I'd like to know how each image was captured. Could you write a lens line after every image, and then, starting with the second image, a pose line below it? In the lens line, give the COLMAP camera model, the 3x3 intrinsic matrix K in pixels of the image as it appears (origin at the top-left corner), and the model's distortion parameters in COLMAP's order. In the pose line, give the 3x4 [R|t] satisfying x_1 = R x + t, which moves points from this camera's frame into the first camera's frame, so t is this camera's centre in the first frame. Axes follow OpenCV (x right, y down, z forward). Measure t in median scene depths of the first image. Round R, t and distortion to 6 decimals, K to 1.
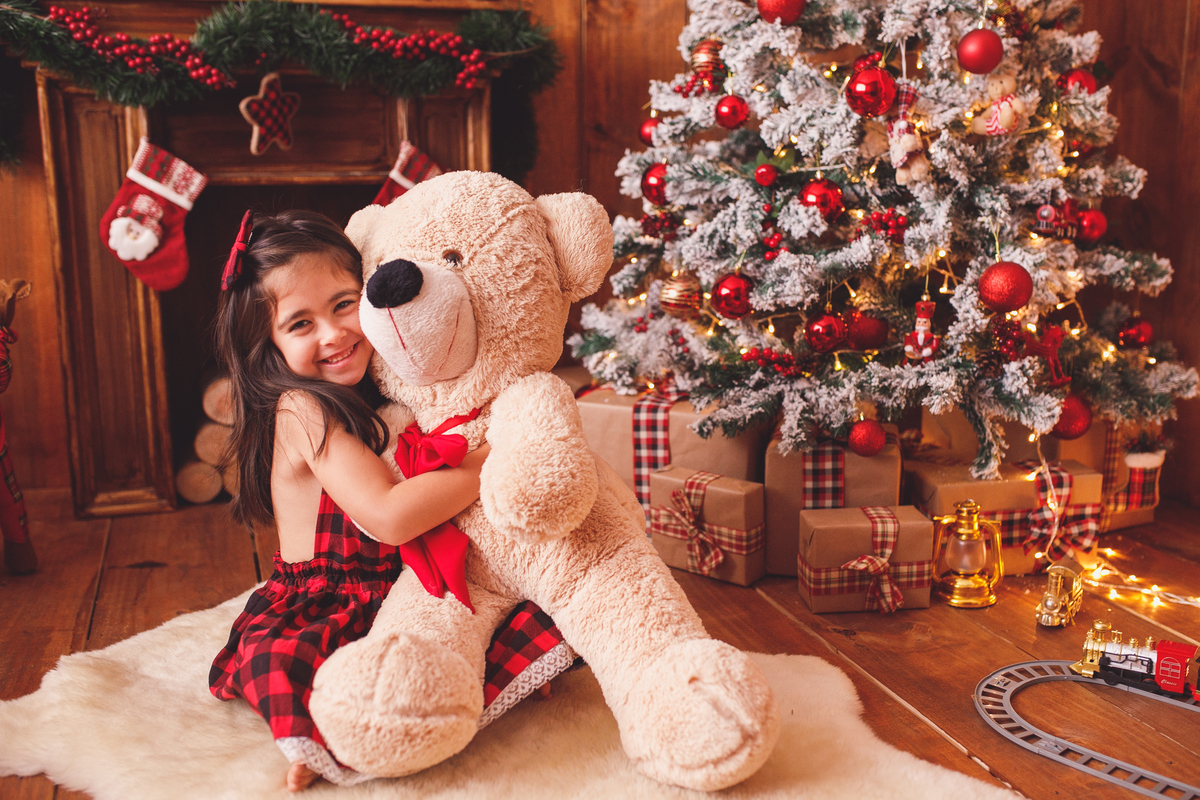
lens RADIAL K [[1221.8, 0, 621.1], [0, 1221.8, 402.4], [0, 0, 1]] dist [-0.072518, 0.114342]
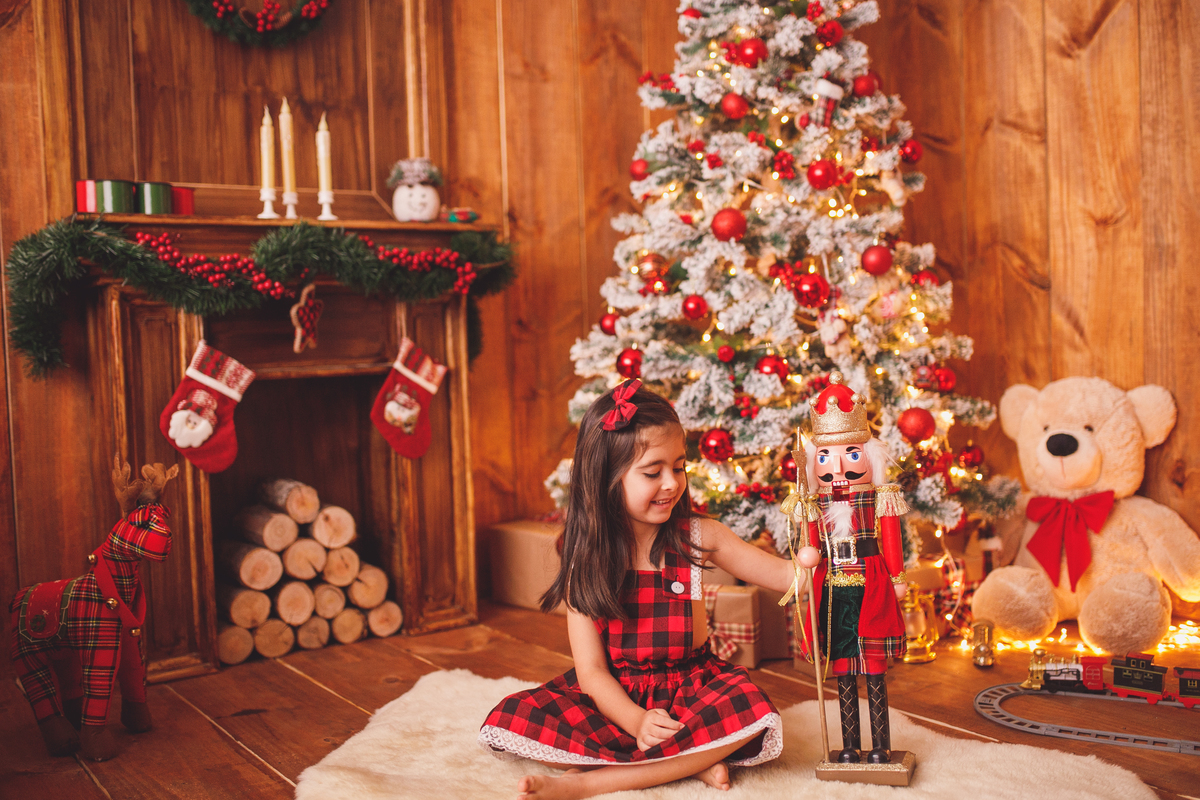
lens RADIAL K [[1199.2, 0, 598.1], [0, 1199.2, 395.7], [0, 0, 1]] dist [-0.074108, 0.111281]
pose [[0.958143, -0.046266, 0.282528, -0.373016], [0.089586, 0.985748, -0.142390, 0.030069], [-0.271914, 0.161740, 0.948632, -0.182099]]
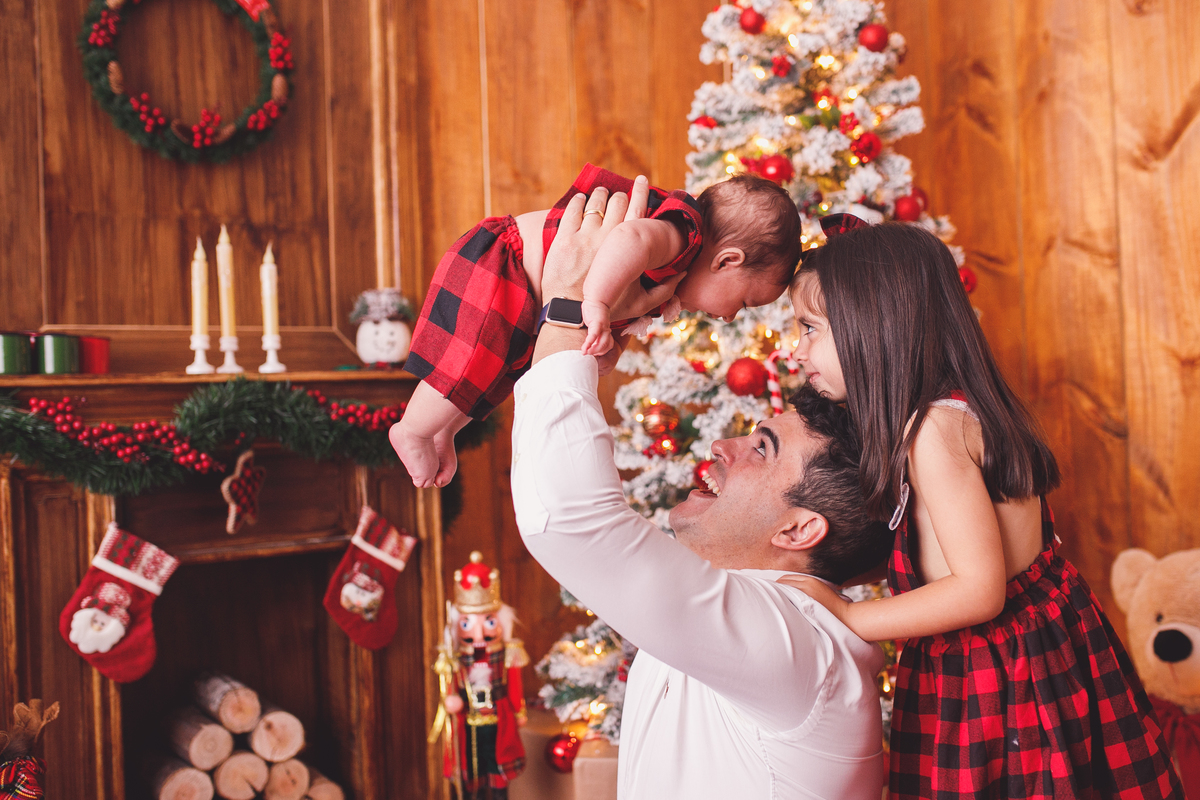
lens RADIAL K [[1244.5, 0, 625.2], [0, 1244.5, 401.2], [0, 0, 1]] dist [-0.065040, 0.091649]
pose [[0.957848, -0.034160, 0.285236, -0.295010], [0.092628, 0.976599, -0.194097, -0.090450], [-0.271931, 0.212336, 0.938598, -0.049691]]
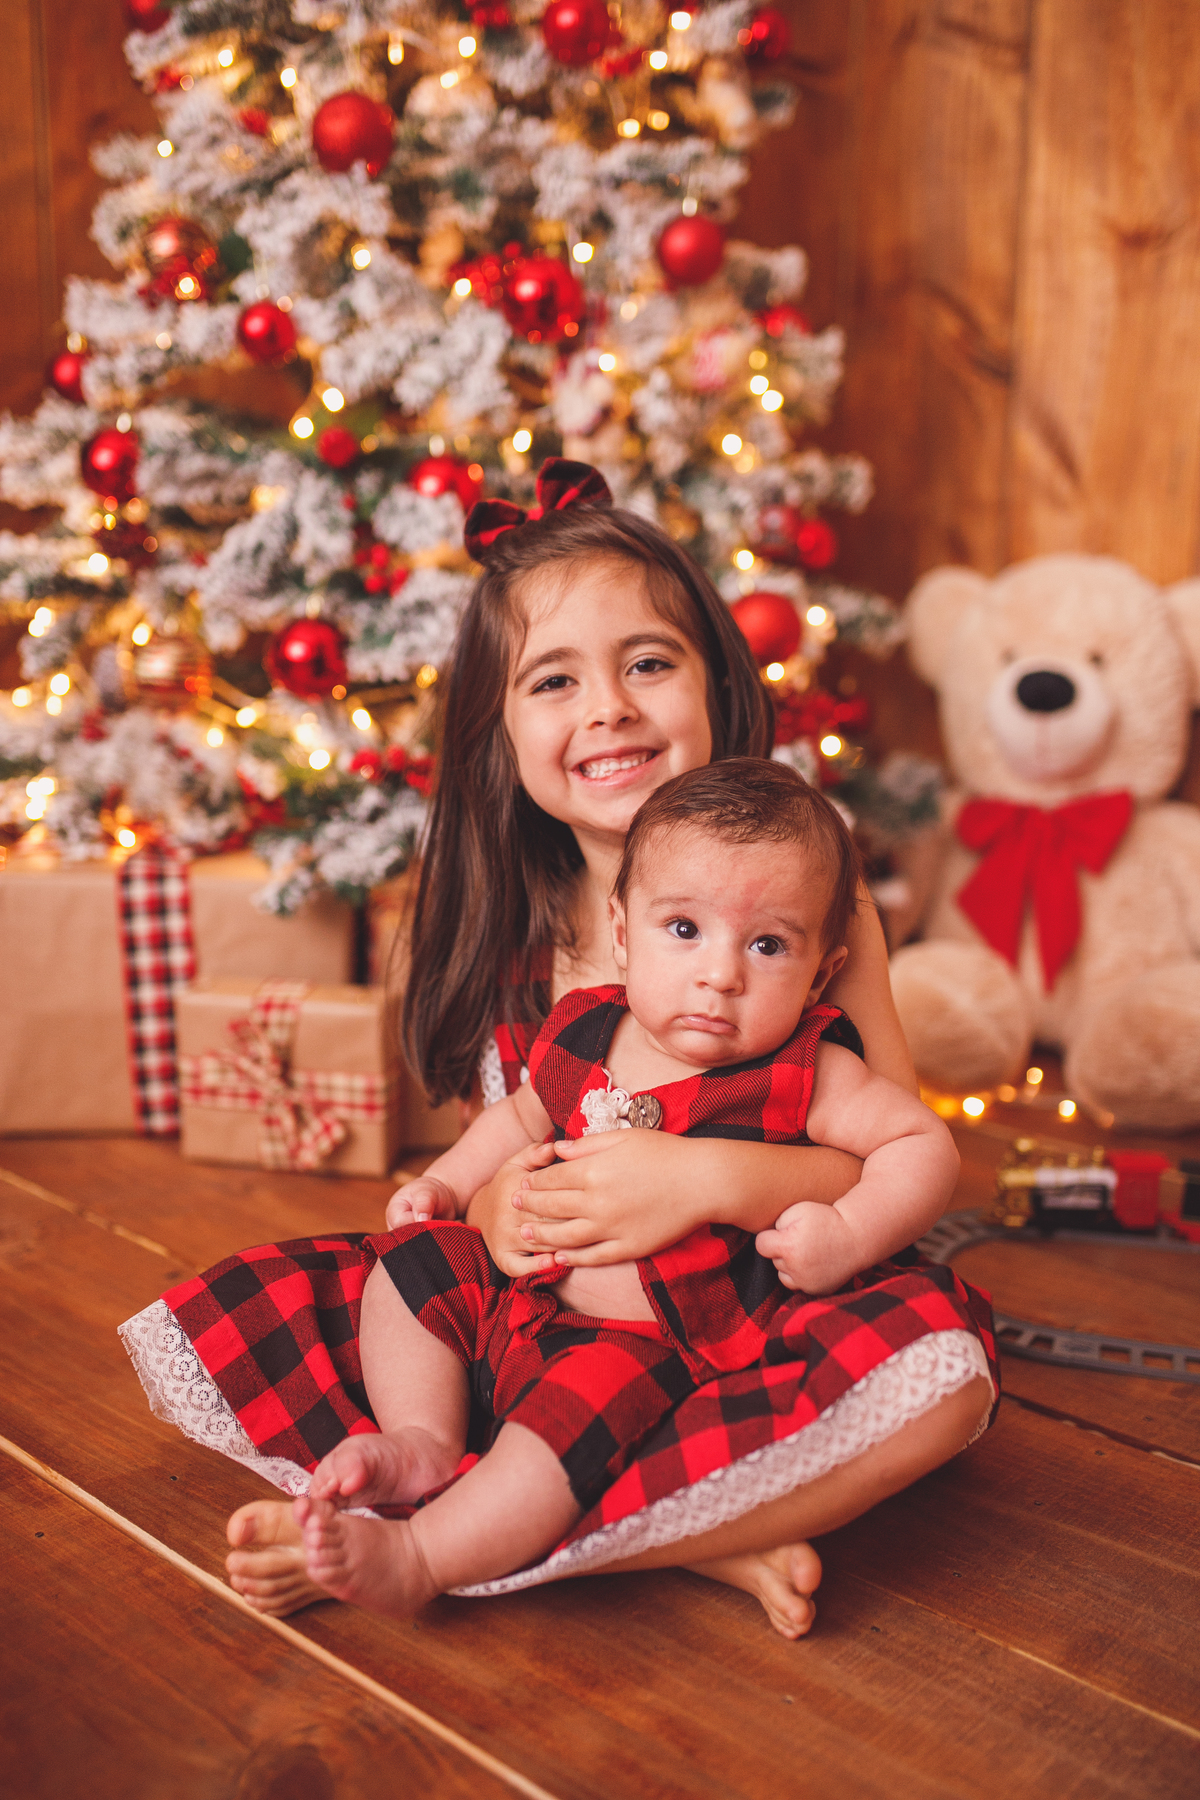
lens RADIAL K [[1739.9, 0, 599.2], [0, 1739.9, 898.7], [0, 0, 1]] dist [-0.056758, 0.077552]
pose [[0.872279, -0.077266, 0.482865, -0.174380], [0.079873, 0.996689, 0.015198, 0.019151], [-0.482440, 0.025311, 0.875563, 0.237617]]
